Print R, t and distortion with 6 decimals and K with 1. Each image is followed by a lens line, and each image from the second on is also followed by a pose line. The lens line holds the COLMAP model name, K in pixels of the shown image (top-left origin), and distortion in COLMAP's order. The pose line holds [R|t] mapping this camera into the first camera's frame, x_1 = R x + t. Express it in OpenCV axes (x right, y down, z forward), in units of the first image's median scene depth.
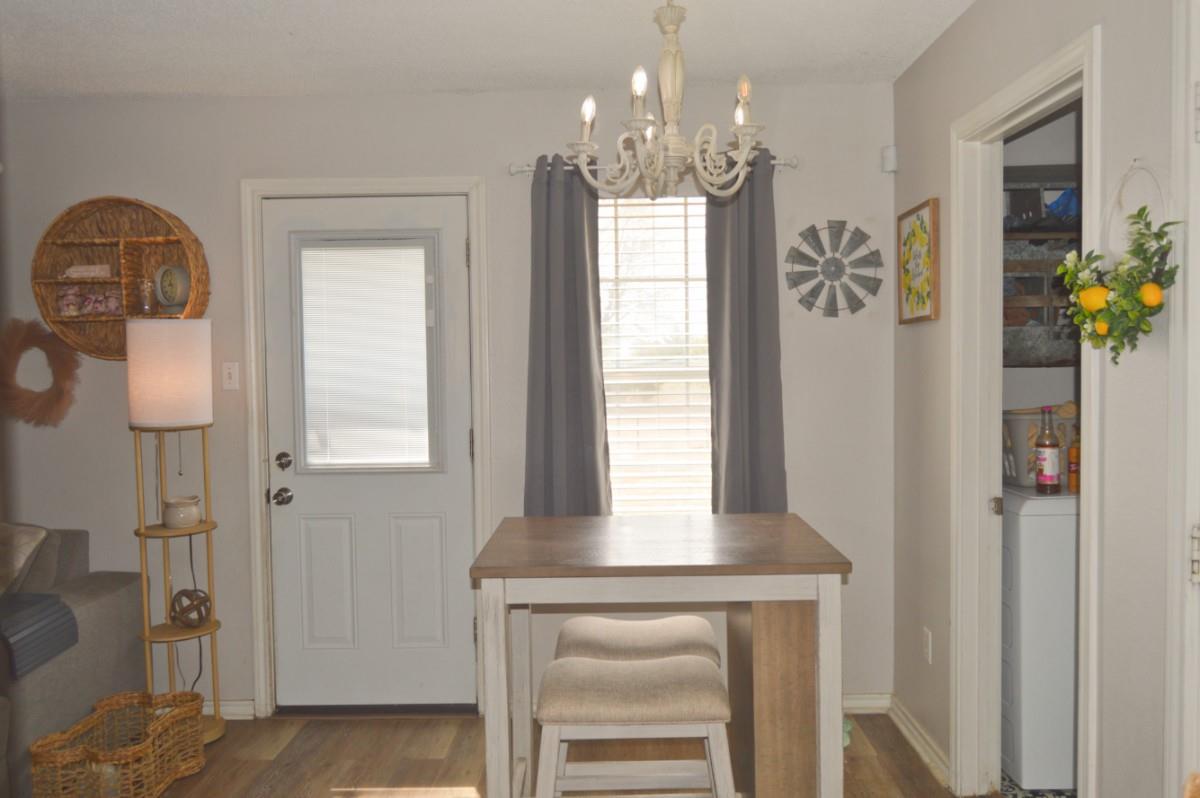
lens RADIAL K [[953.1, 0, 602.4], [0, 953.1, 406.6], [0, 0, 1]] dist [-0.008621, 0.000011]
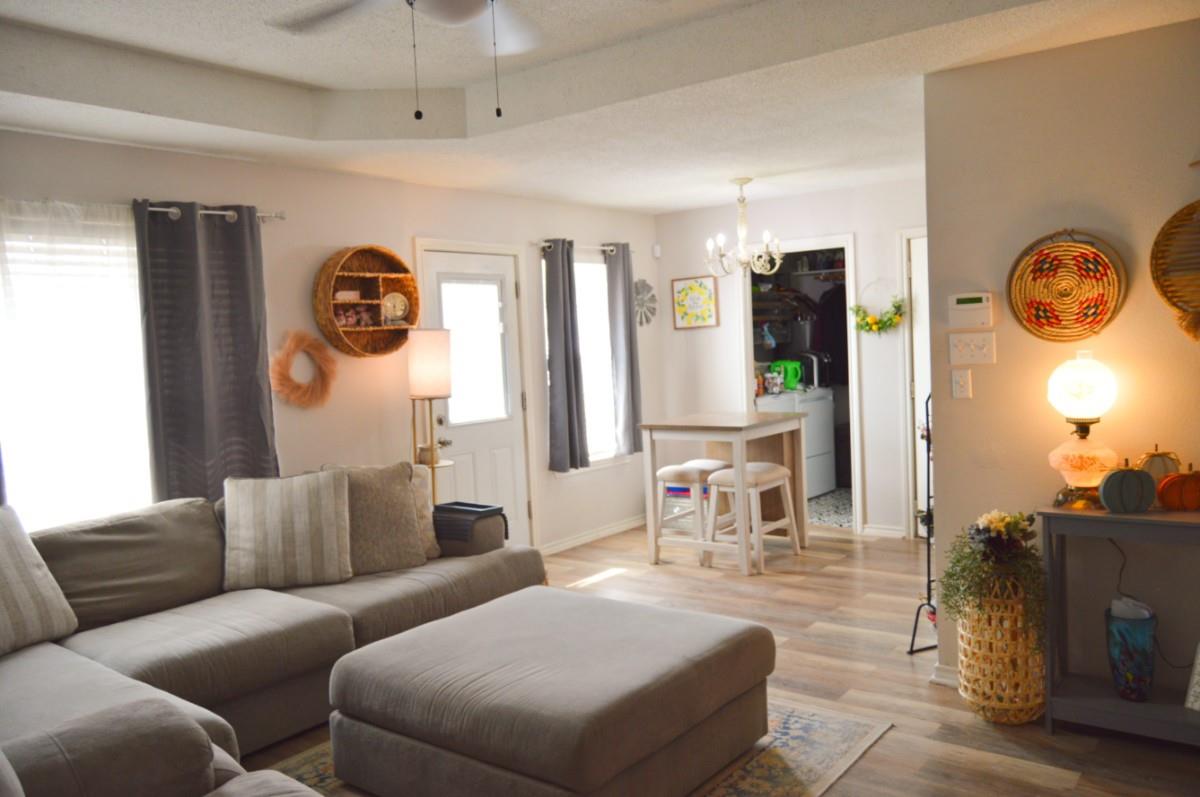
lens RADIAL K [[953.1, 0, 603.7], [0, 953.1, 395.4], [0, 0, 1]] dist [-0.008621, 0.000011]
pose [[0.605415, -0.059833, 0.793658, -1.836077], [0.067778, 0.997424, 0.023493, -0.003101], [-0.793019, 0.039569, 0.607910, -0.196210]]
